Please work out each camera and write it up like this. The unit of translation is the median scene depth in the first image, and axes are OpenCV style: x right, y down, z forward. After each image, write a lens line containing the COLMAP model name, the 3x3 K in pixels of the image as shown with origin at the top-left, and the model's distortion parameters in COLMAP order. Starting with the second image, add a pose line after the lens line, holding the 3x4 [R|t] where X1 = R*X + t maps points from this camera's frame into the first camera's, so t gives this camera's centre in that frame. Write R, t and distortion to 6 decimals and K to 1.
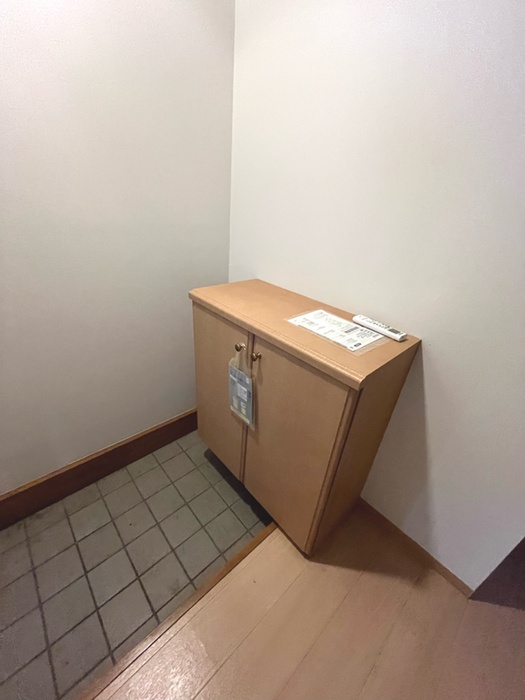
lens RADIAL K [[282.2, 0, 262.5], [0, 282.2, 350.0], [0, 0, 1]] dist [0.000862, -0.000051]
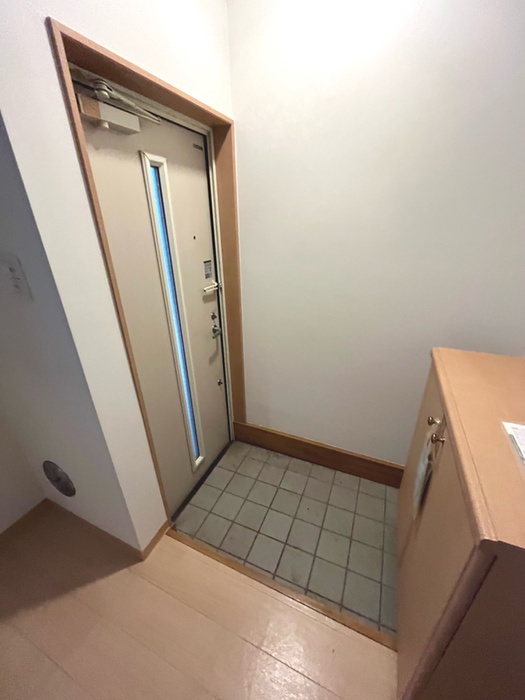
lens RADIAL K [[282.2, 0, 262.5], [0, 282.2, 350.0], [0, 0, 1]] dist [0.000862, -0.000051]
pose [[0.403179, 0.307635, -0.861863, 0.276994], [-0.398018, 0.907006, 0.137556, -0.086159], [0.824032, 0.287577, 0.488130, 0.049091]]
